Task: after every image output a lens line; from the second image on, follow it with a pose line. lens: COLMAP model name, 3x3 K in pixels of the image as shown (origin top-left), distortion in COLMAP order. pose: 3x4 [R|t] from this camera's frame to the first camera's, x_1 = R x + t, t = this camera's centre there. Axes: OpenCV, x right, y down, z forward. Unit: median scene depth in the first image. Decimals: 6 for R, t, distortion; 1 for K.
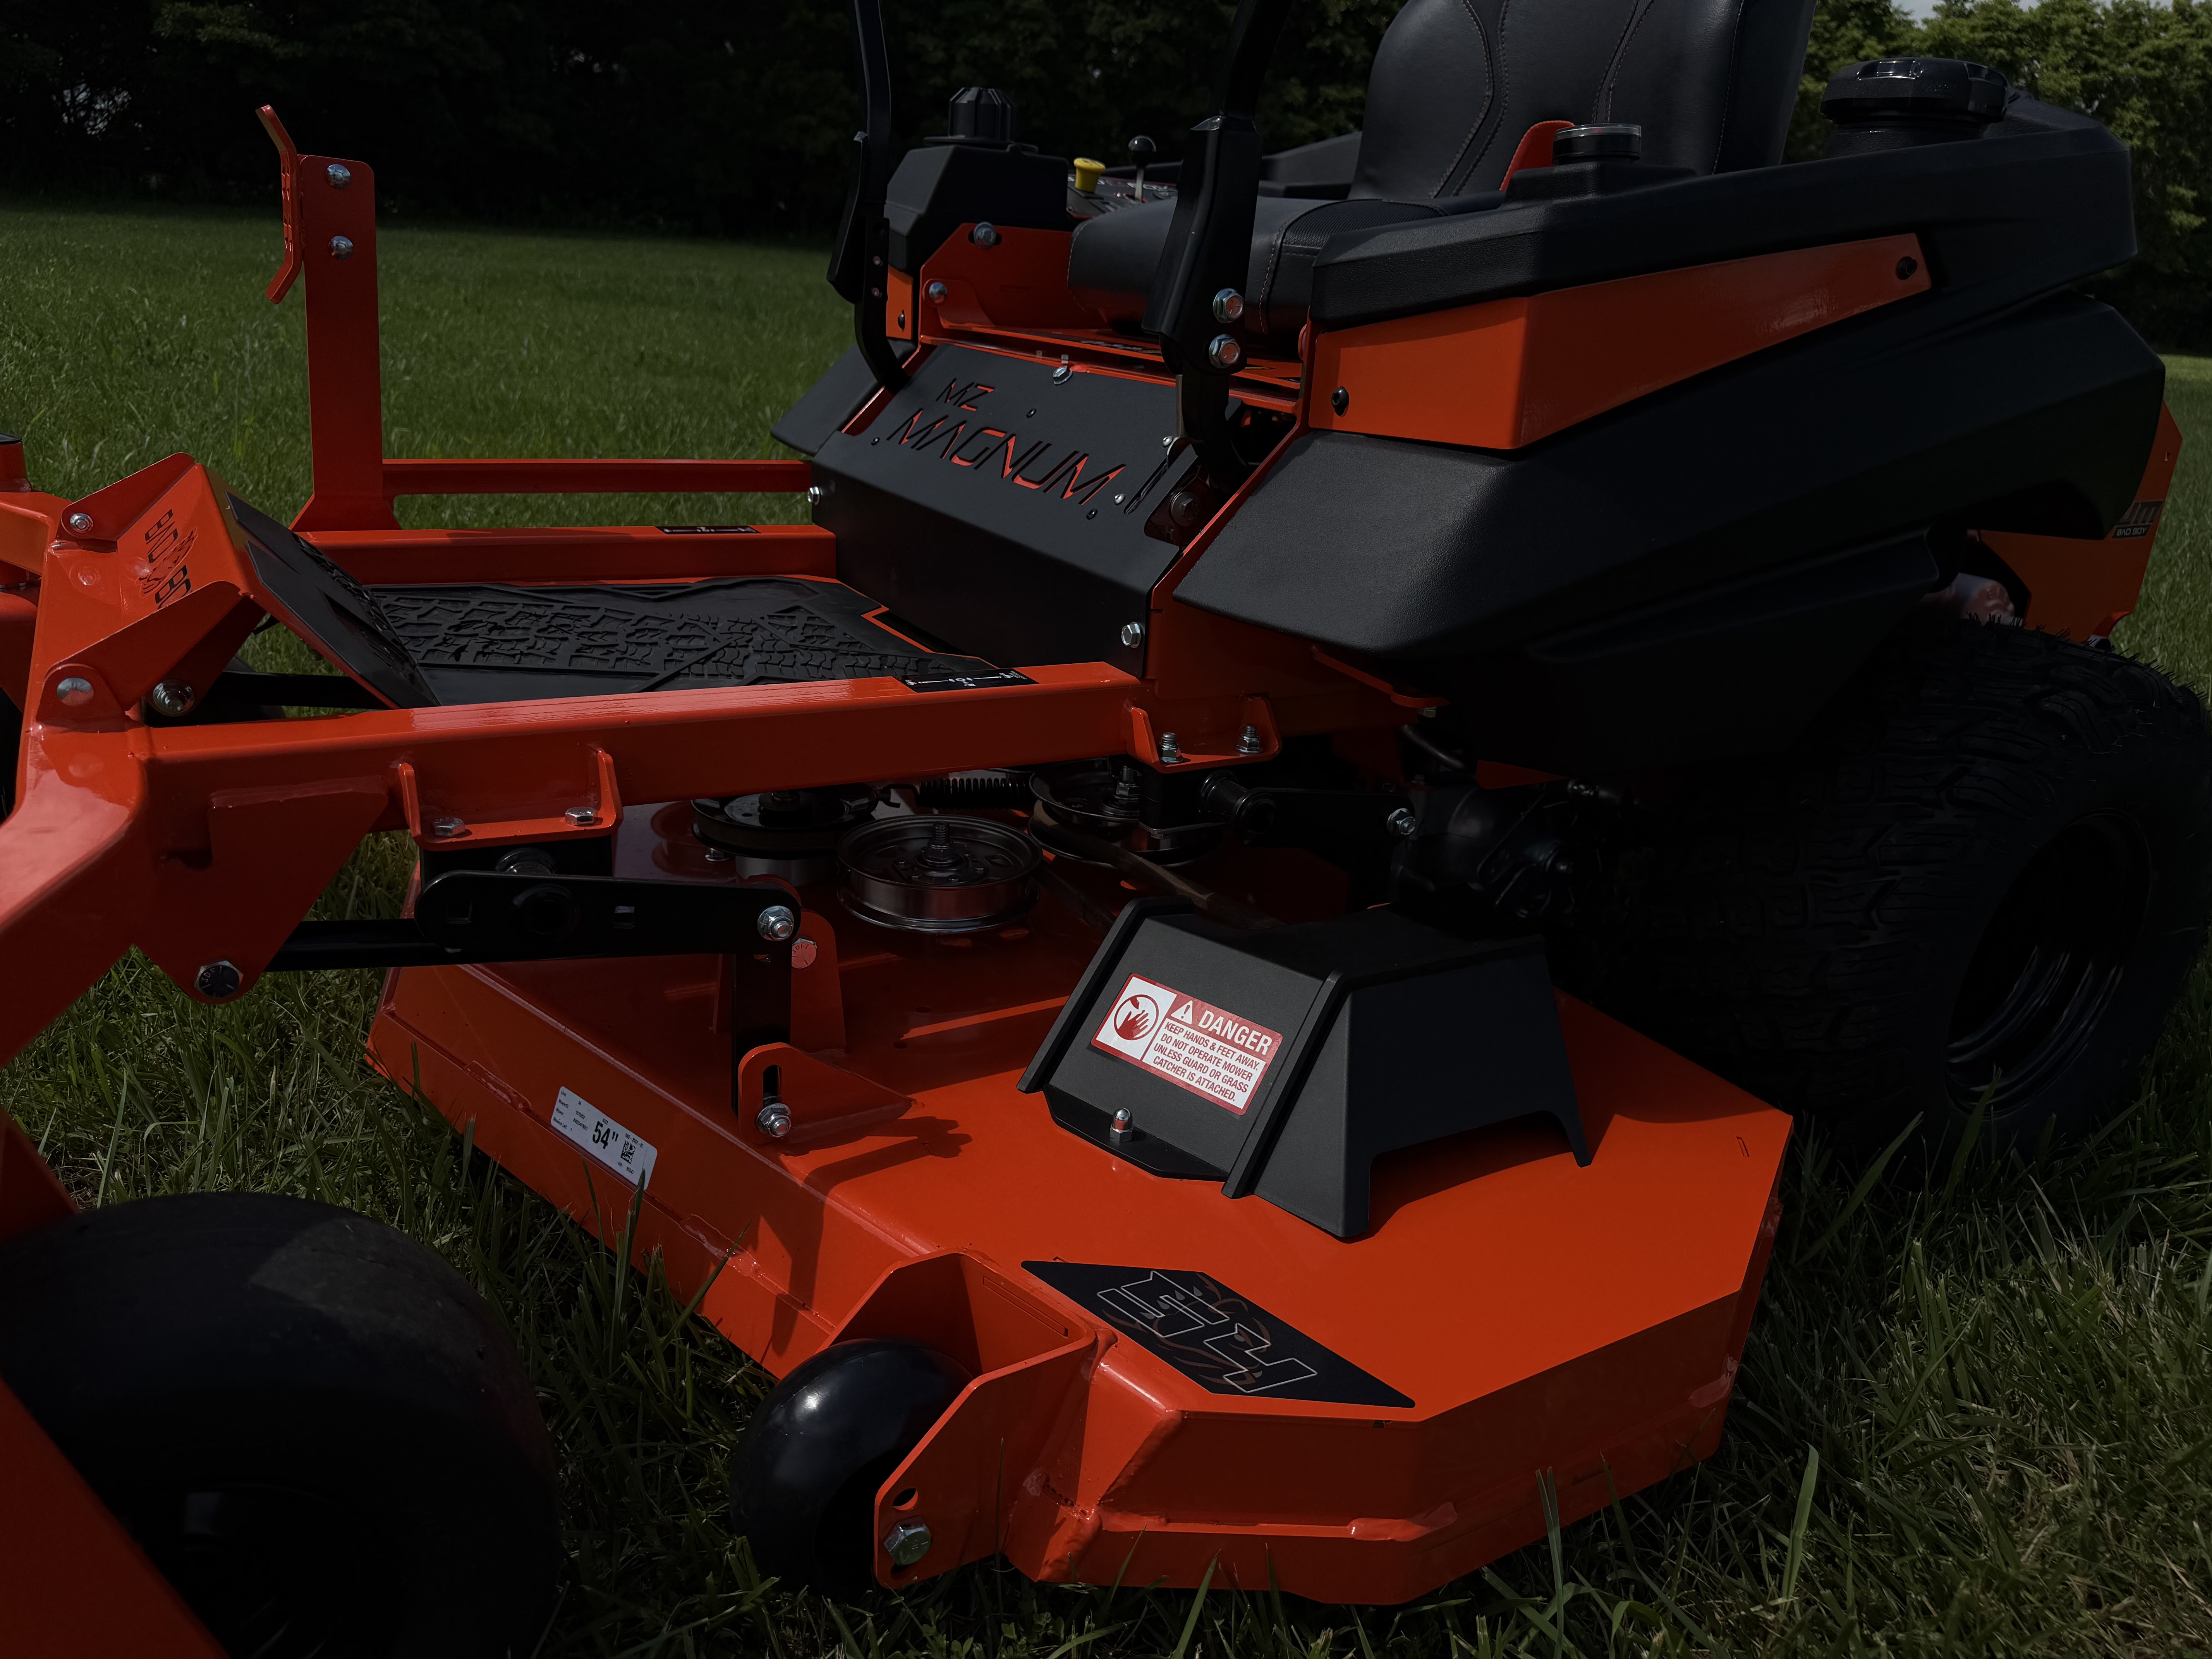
lens RADIAL K [[1630.8, 0, 1106.0], [0, 1630.8, 829.5], [0, 0, 1]] dist [0.041244, -0.030555]
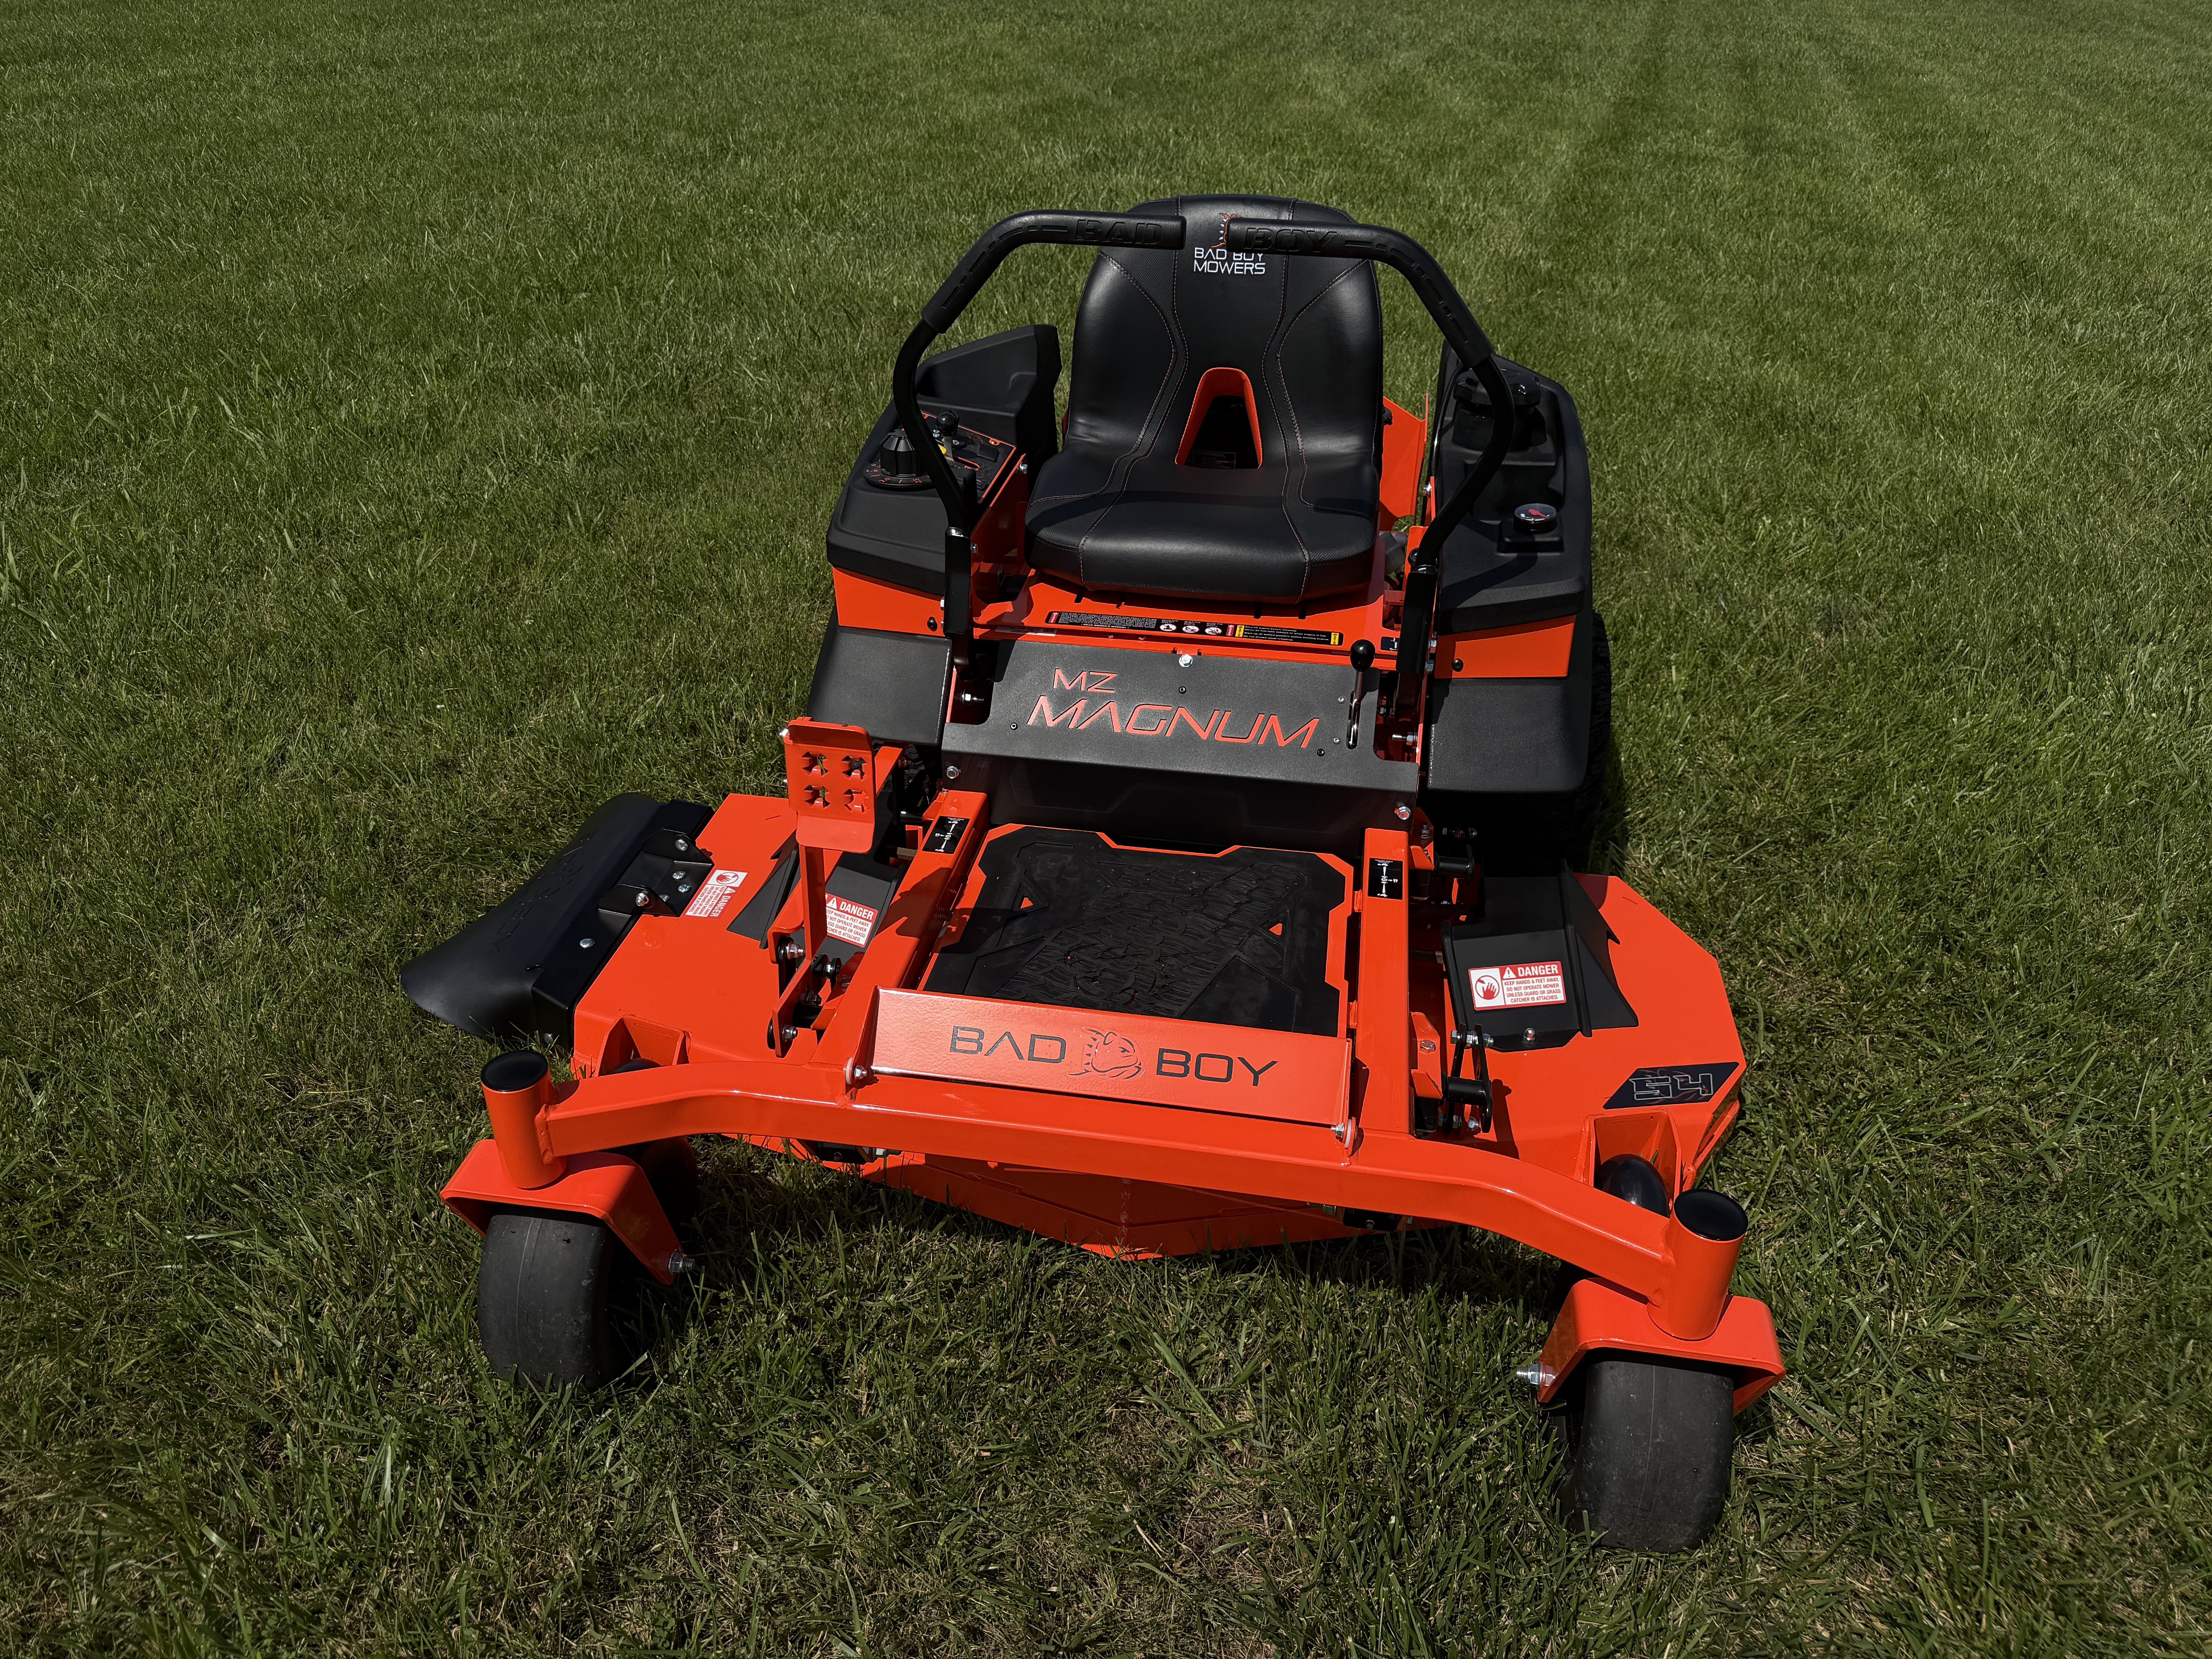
lens RADIAL K [[1630.8, 0, 1106.0], [0, 1630.8, 829.5], [0, 0, 1]] dist [0.041244, -0.030555]
pose [[0.645302, -0.452266, 0.615663, -1.444214], [0.298211, 0.891110, 0.342042, -0.893770], [-0.703318, -0.037123, 0.709906, -0.105549]]
